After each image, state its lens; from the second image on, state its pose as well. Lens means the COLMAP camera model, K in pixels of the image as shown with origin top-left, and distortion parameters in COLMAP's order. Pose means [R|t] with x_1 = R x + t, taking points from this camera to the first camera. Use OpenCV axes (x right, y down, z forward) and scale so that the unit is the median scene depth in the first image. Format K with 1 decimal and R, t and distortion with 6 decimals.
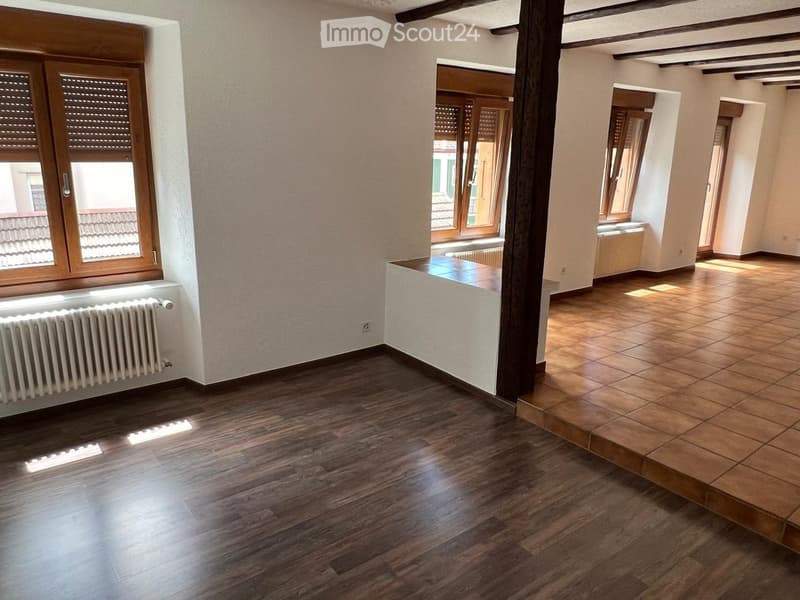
lens RADIAL K [[584.9, 0, 400.0], [0, 584.9, 300.0], [0, 0, 1]] dist [0.004009, 0.001700]
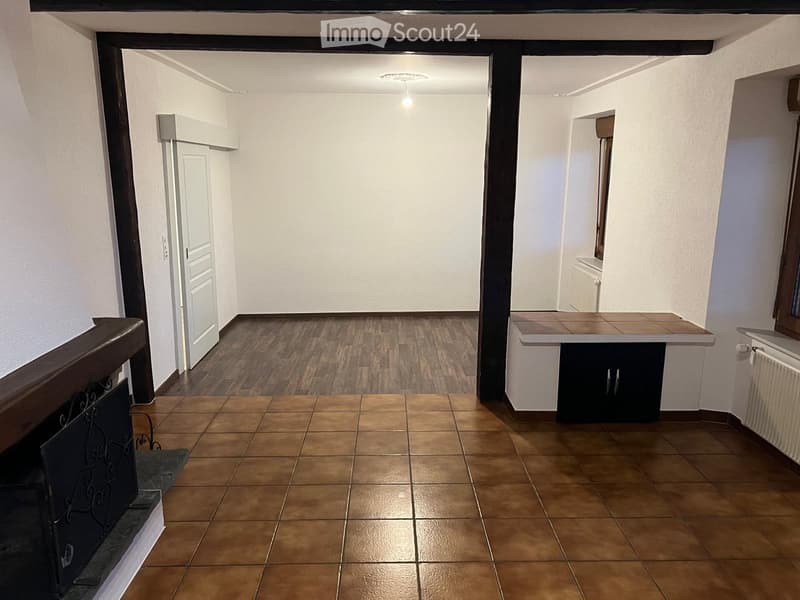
lens RADIAL K [[584.9, 0, 400.0], [0, 584.9, 300.0], [0, 0, 1]] dist [0.004009, 0.001700]
pose [[-0.593866, 0.161348, -0.788219, 1.228372], [-0.216509, 0.911498, 0.349707, -0.401772], [0.774885, 0.378336, -0.506375, 1.435676]]
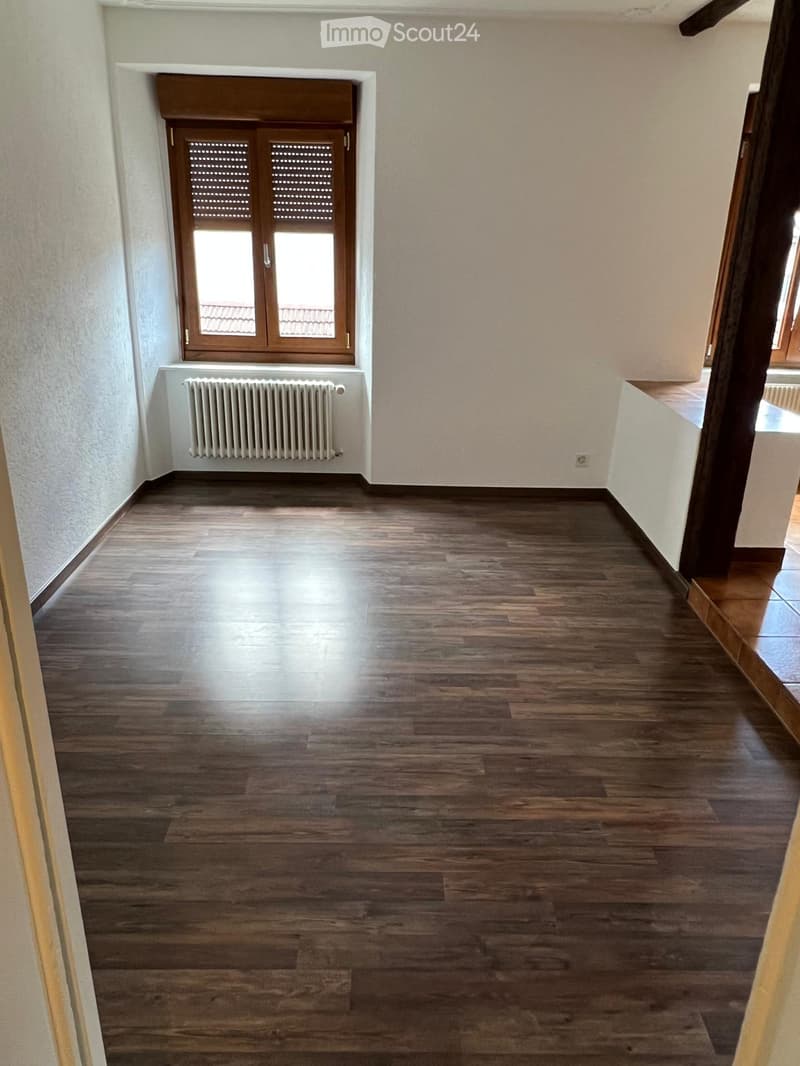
lens RADIAL K [[779.4, 0, 400.0], [0, 779.4, 533.0], [0, 0, 1]] dist [0.004009, 0.001700]
pose [[0.801578, 0.221232, -0.555454, 0.438300], [-0.162682, 0.974675, 0.153437, 0.025277], [0.575333, -0.032629, 0.817268, 0.012446]]
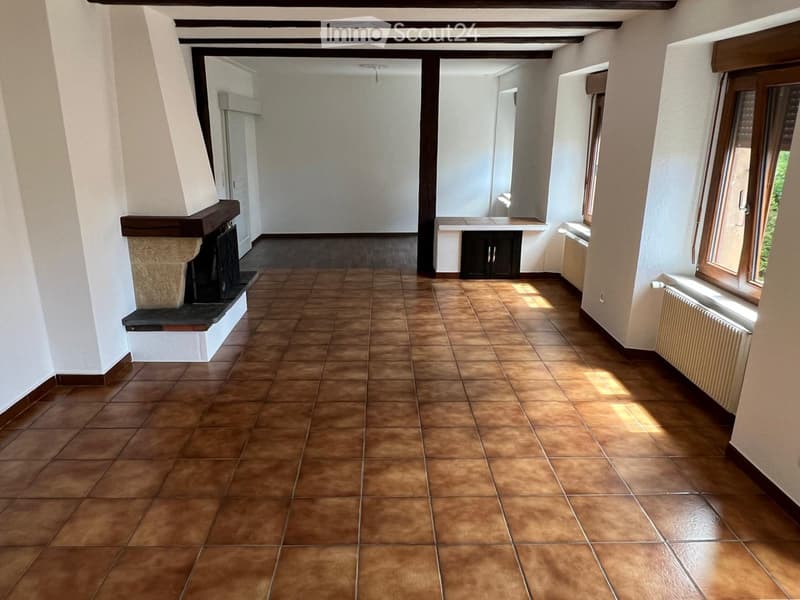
lens RADIAL K [[557.5, 0, 383.9], [0, 557.5, 303.5], [0, 0, 1]] dist [0.003012, -0.001140]
pose [[-0.605751, 0.222764, -0.763834, 1.754731], [-0.213248, 0.879431, 0.425590, -0.511727], [0.766545, 0.420688, -0.485212, 1.904754]]
